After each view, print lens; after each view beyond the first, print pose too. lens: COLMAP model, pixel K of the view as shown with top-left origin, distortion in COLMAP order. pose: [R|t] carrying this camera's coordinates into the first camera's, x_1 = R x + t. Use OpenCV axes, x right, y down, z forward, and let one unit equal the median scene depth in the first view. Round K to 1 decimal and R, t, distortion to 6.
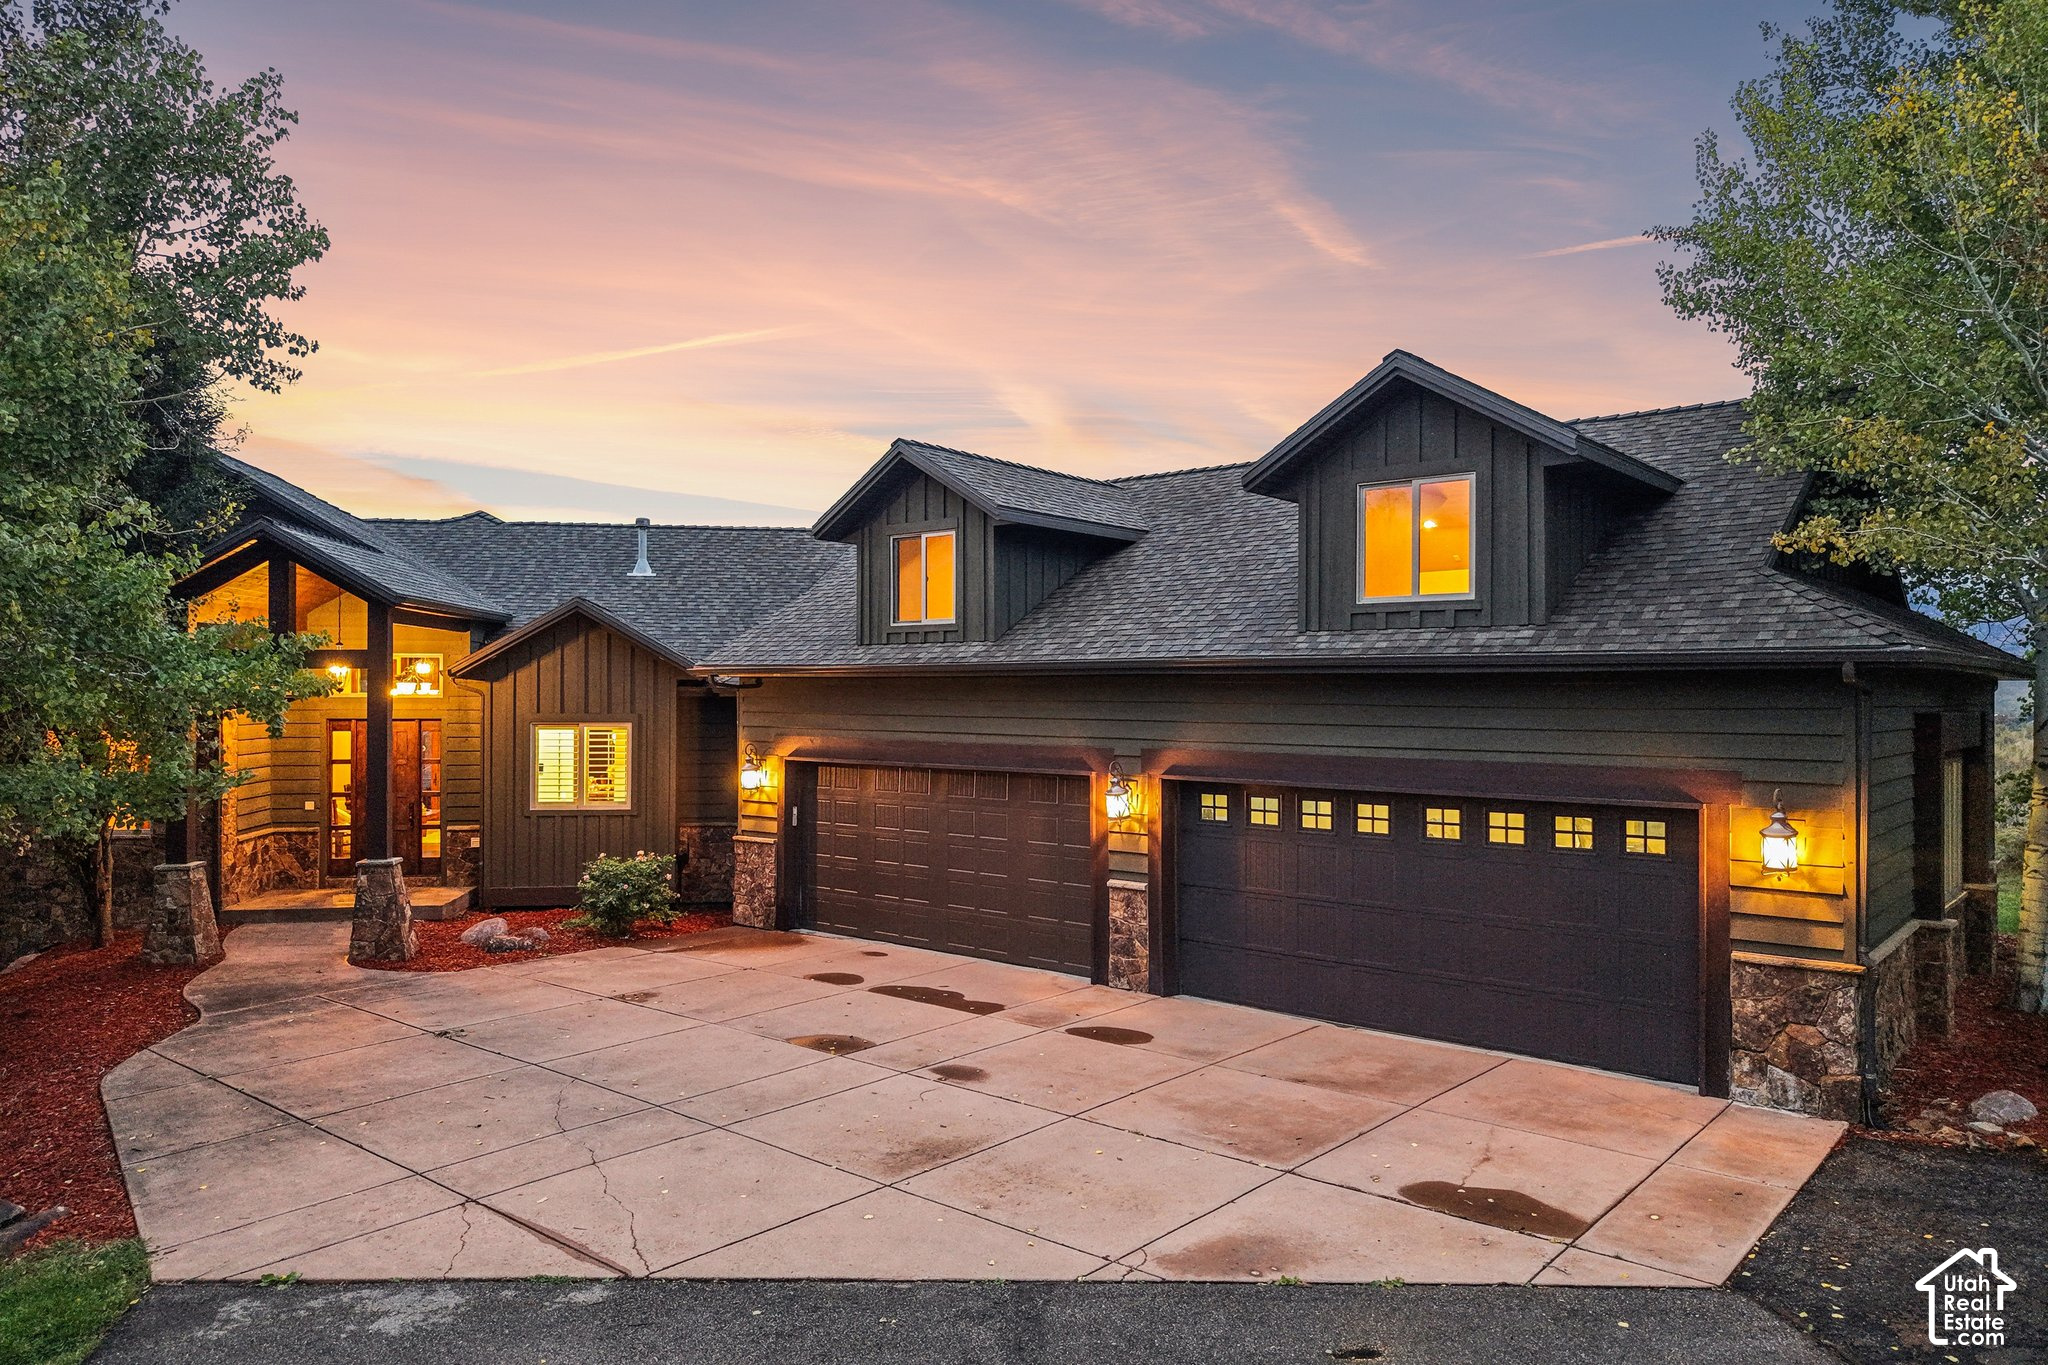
lens RADIAL K [[1398.6, 0, 1031.9], [0, 1398.6, 673.5], [0, 0, 1]] dist [0.035917, -0.048930]
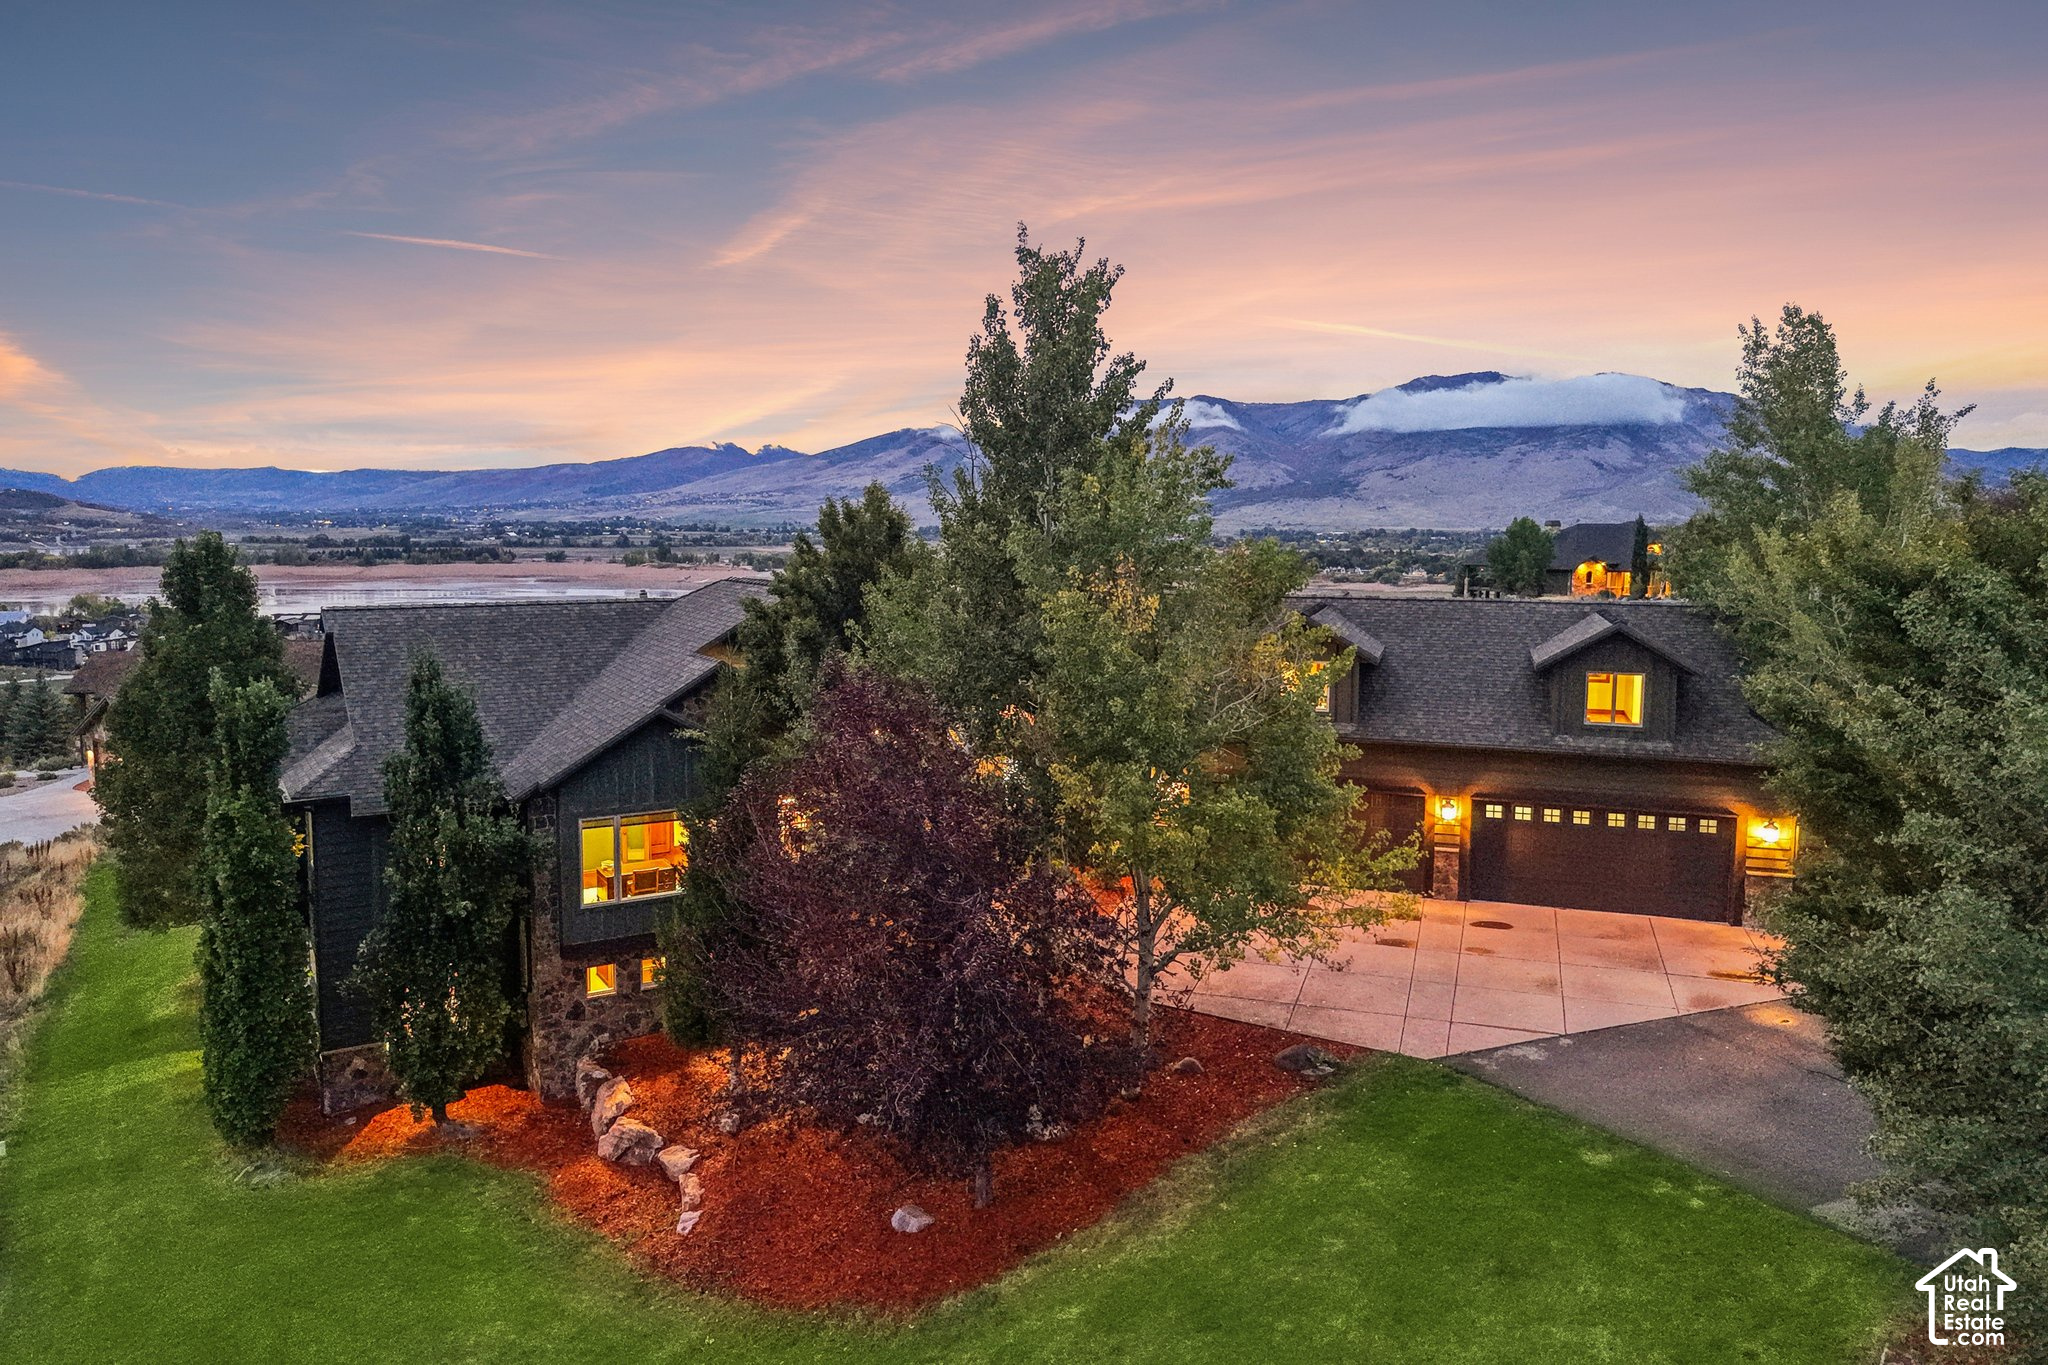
lens RADIAL K [[1398.6, 0, 1041.5], [0, 1398.6, 670.6], [0, 0, 1]] dist [0.035917, -0.048930]
pose [[0.919451, -0.037768, 0.391387, -1.250135], [-0.010777, 0.992582, 0.121099, -0.345484], [-0.393057, -0.115563, 0.912223, -0.598443]]
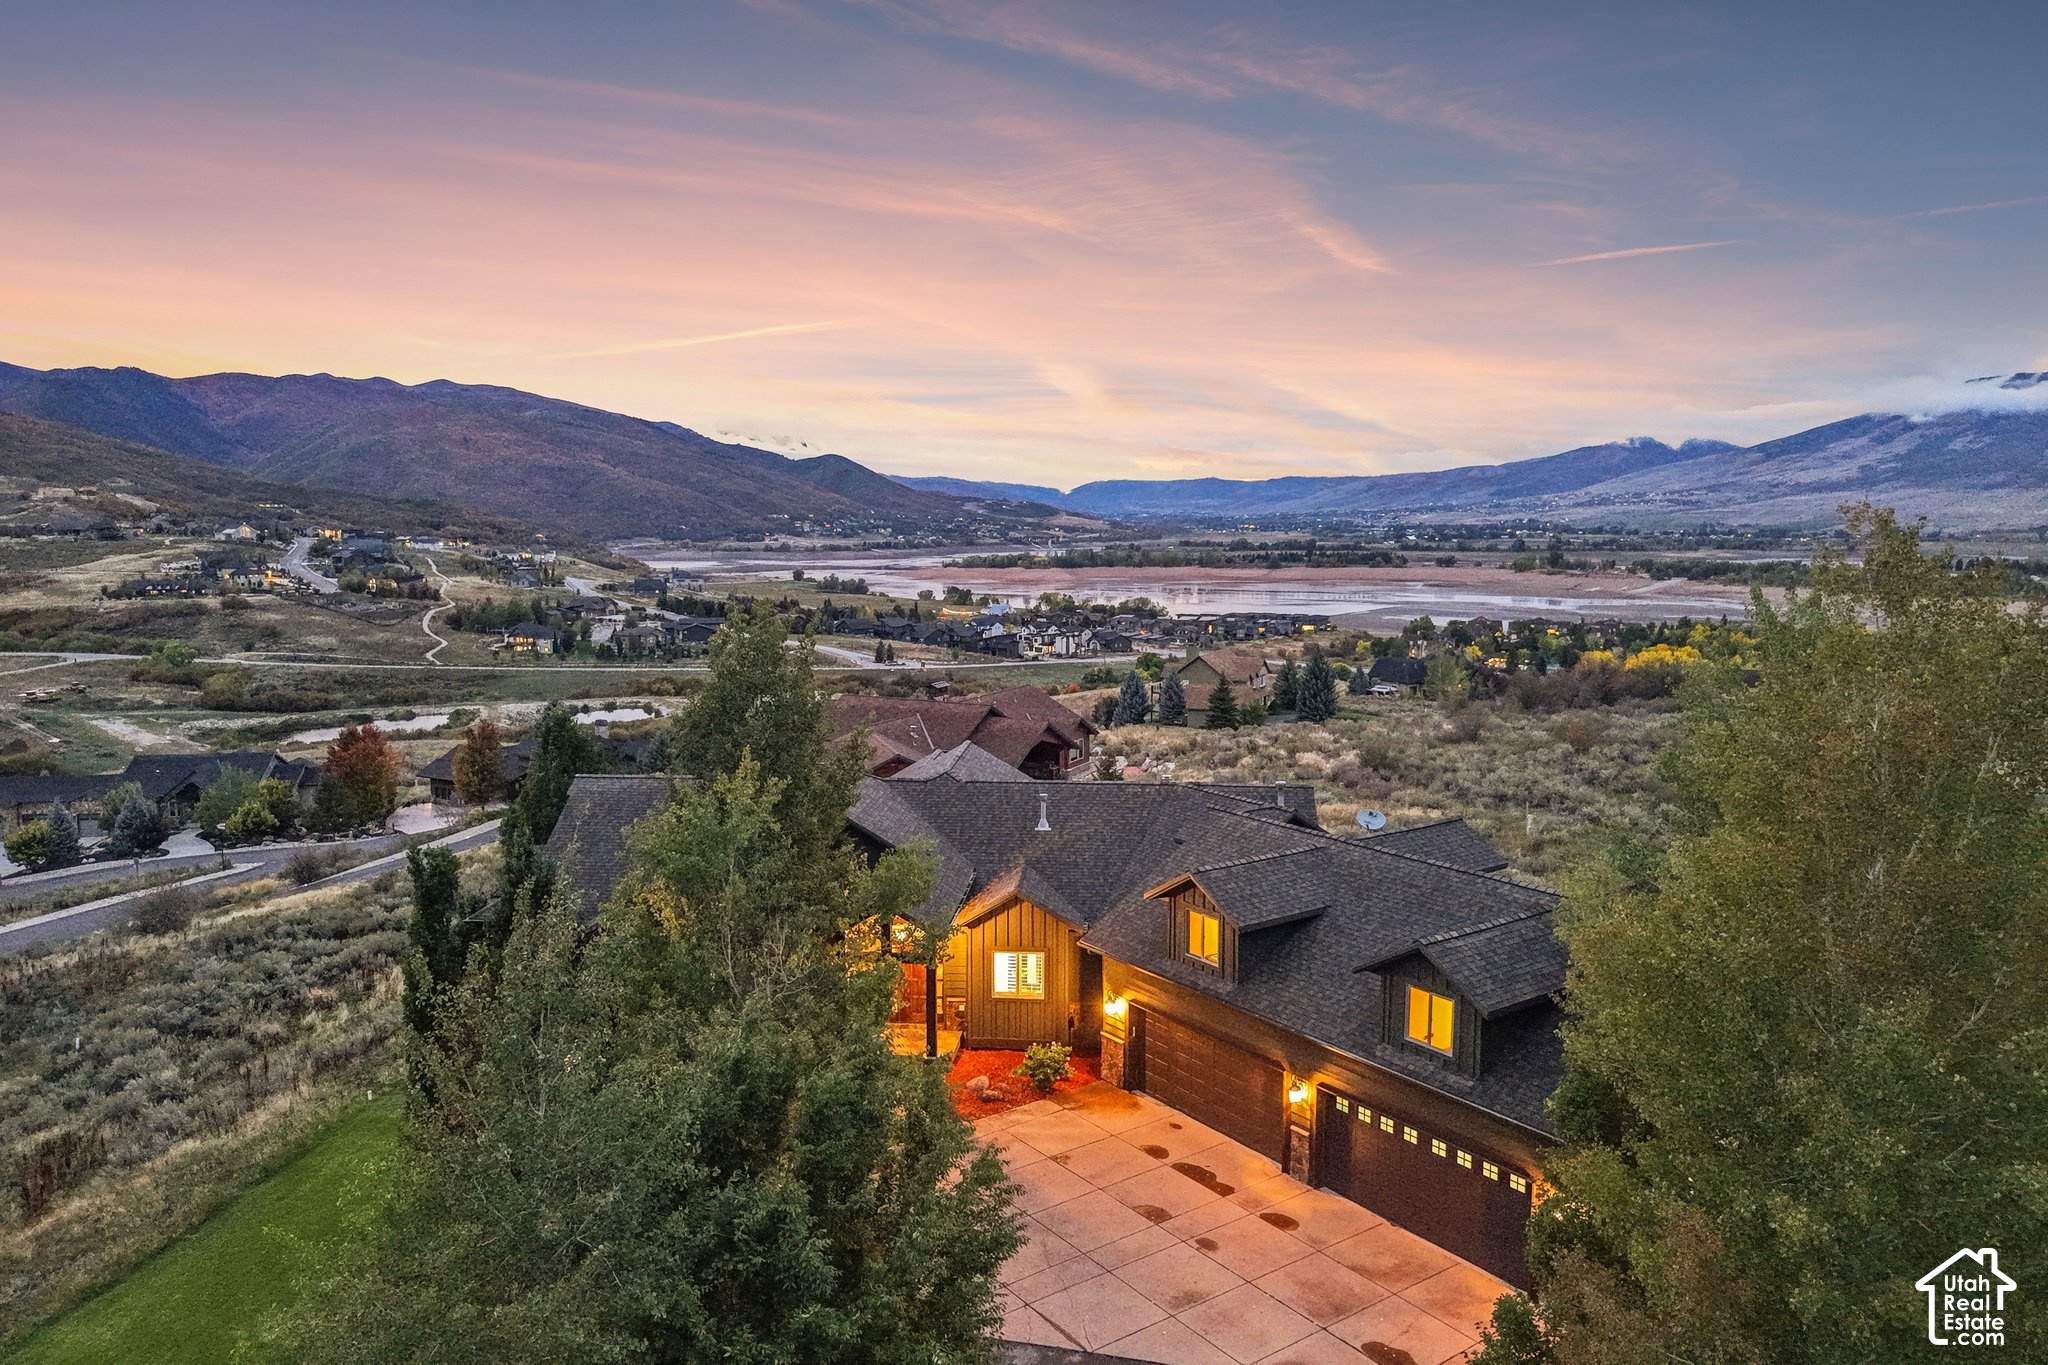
lens RADIAL K [[1398.6, 0, 1002.7], [0, 1398.6, 654.0], [0, 0, 1]] dist [0.035917, -0.048930]
pose [[0.967951, 0.021238, -0.250240, 0.145113], [0.007498, 0.993530, 0.113323, -0.754688], [0.251027, -0.111567, 0.961529, -0.966538]]
